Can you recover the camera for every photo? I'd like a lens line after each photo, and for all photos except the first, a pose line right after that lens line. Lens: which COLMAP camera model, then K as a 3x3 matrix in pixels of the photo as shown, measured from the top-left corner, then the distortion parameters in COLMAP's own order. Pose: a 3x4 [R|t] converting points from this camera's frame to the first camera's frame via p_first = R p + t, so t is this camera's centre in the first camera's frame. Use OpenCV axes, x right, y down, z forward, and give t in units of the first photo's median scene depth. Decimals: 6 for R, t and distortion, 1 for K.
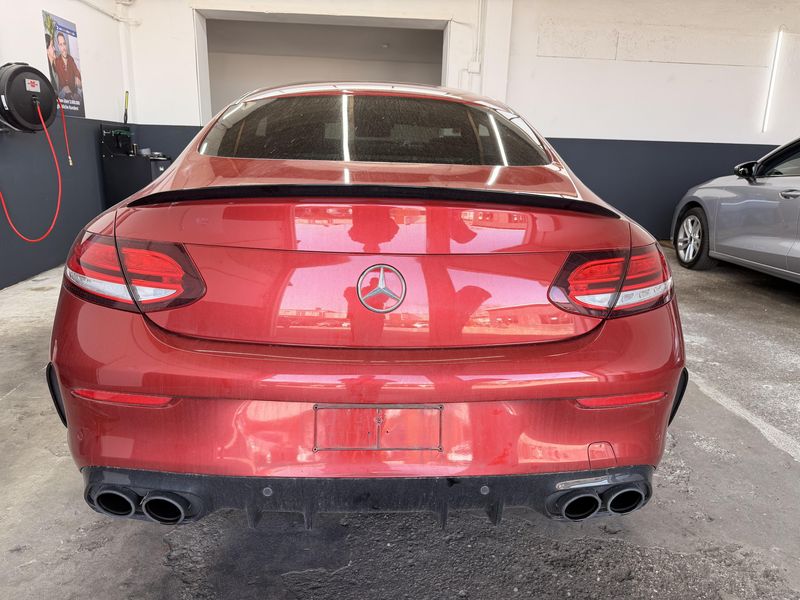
lens RADIAL K [[584.7, 0, 400.0], [0, 584.7, 300.0], [0, 0, 1]] dist [0.012749, -0.007535]
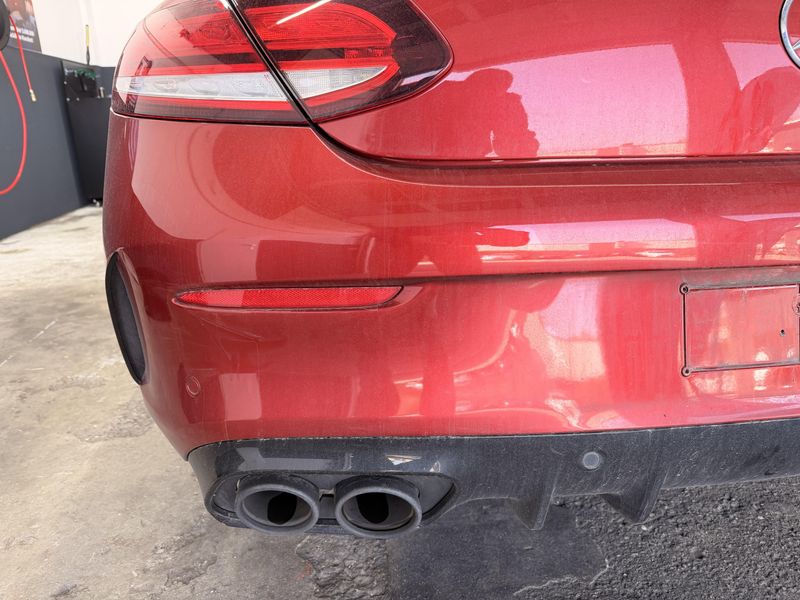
lens RADIAL K [[579.9, 0, 401.1], [0, 579.9, 304.5], [0, 0, 1]] dist [-0.001816, -0.004010]
pose [[0.995668, -0.072483, 0.058238, -0.317494], [0.069166, 0.995971, 0.057072, 0.117413], [-0.062140, -0.052796, 0.996670, 0.397784]]
